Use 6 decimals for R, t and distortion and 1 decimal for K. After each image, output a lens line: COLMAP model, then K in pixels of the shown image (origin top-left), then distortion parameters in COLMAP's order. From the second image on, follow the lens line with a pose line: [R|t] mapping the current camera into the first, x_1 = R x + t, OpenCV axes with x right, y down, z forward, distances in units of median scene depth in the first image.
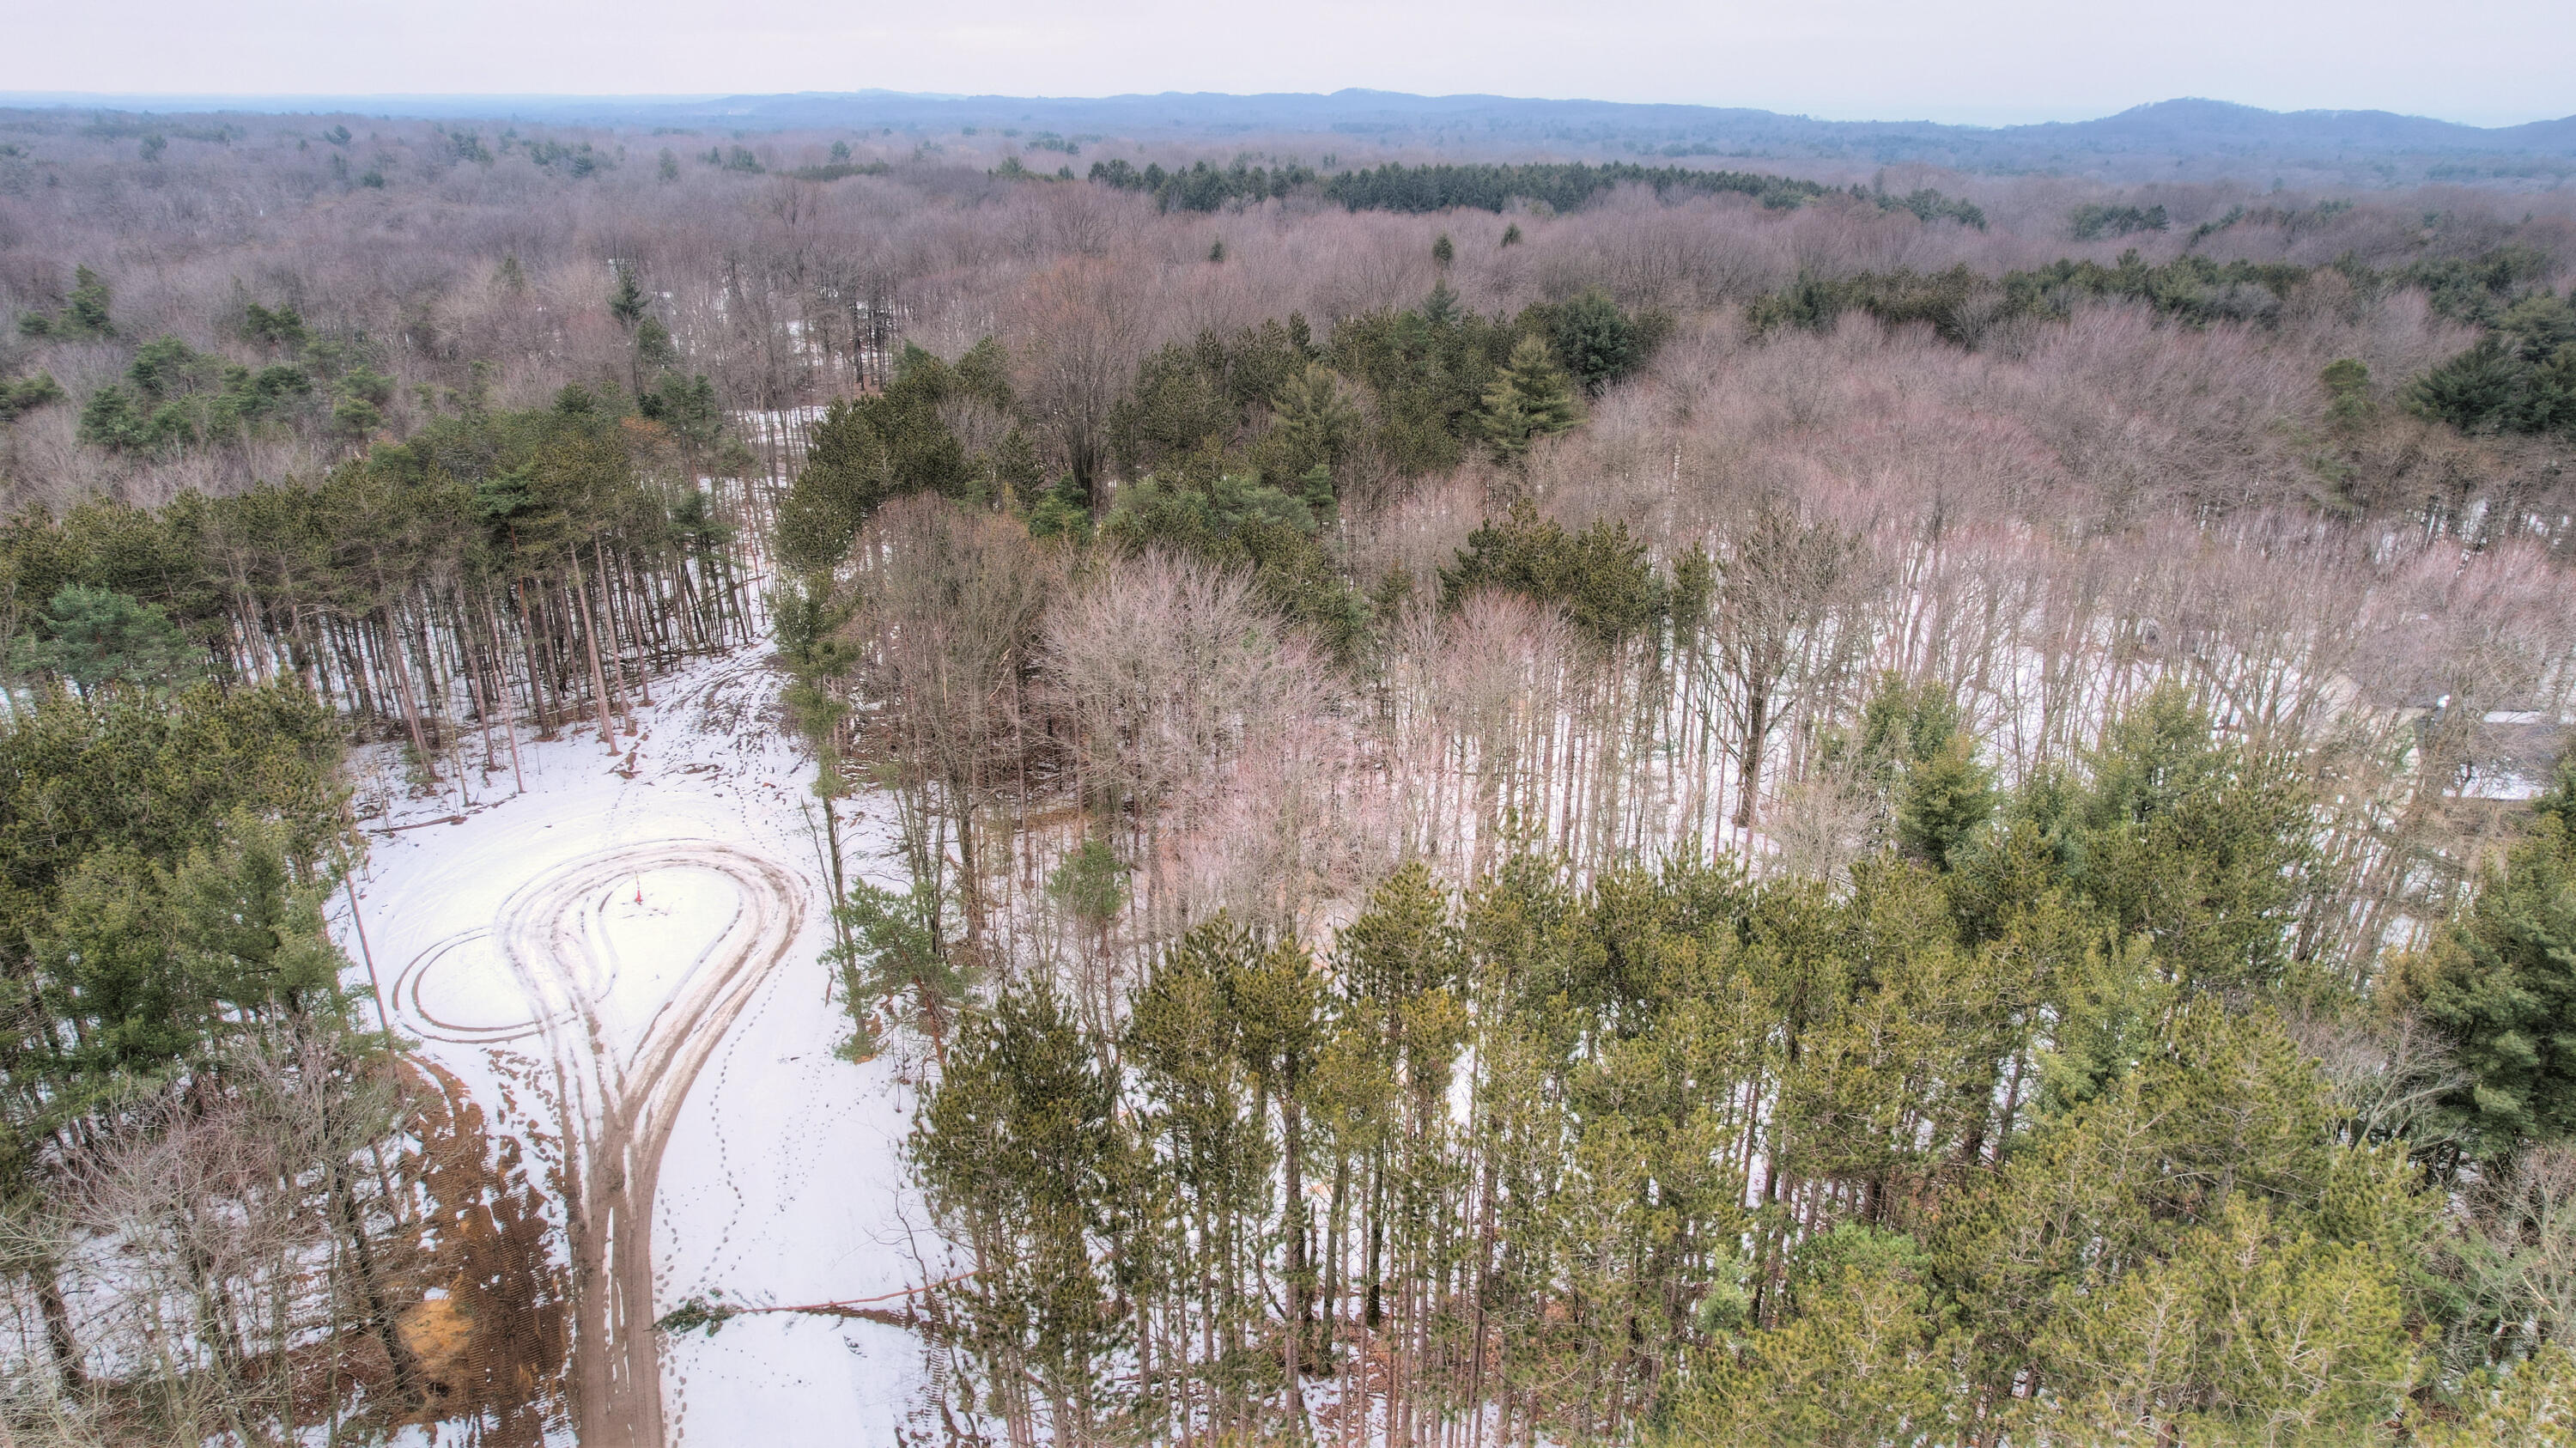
lens RADIAL K [[1642.8, 0, 1291.4], [0, 1642.8, 727.2], [0, 0, 1]] dist [-0.070441, 0.056141]
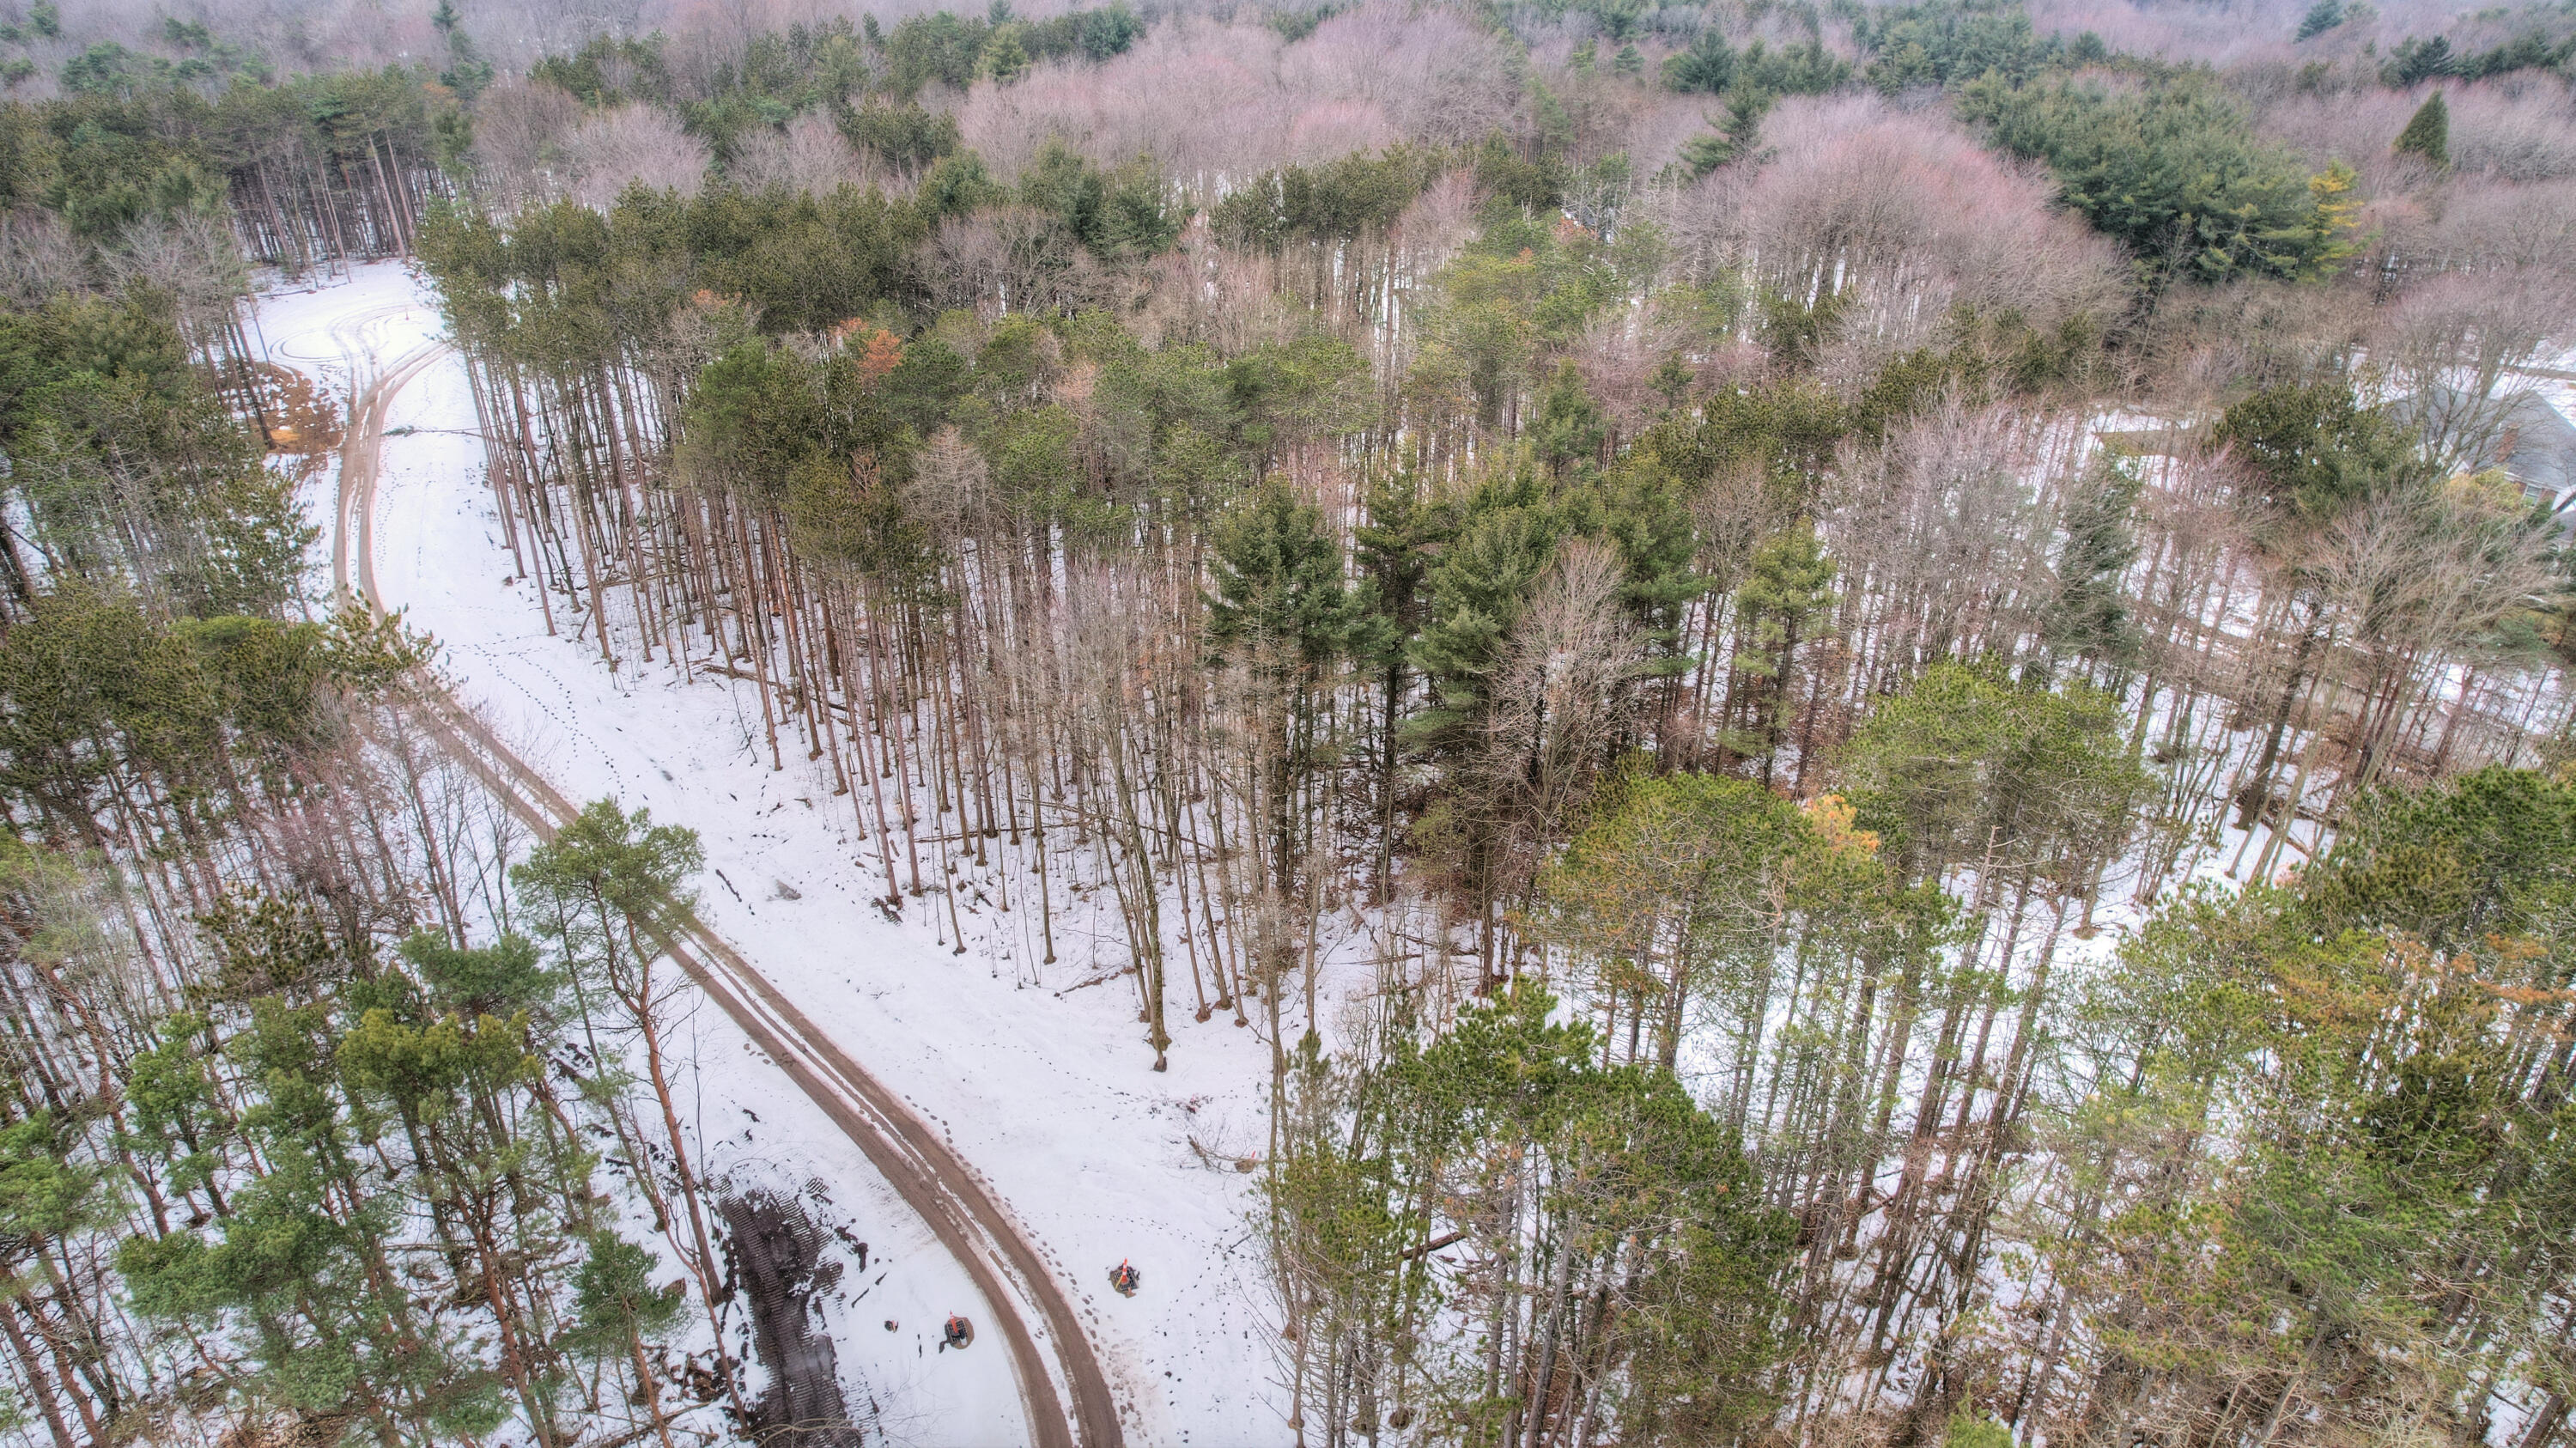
lens RADIAL K [[1642.8, 0, 1309.1], [0, 1642.8, 732.4], [0, 0, 1]] dist [-0.070441, 0.056141]
pose [[0.999818, -0.008118, 0.017262, 0.725698], [0.005910, 0.992227, 0.124304, 0.431483], [-0.018137, -0.124180, 0.992094, -1.105285]]
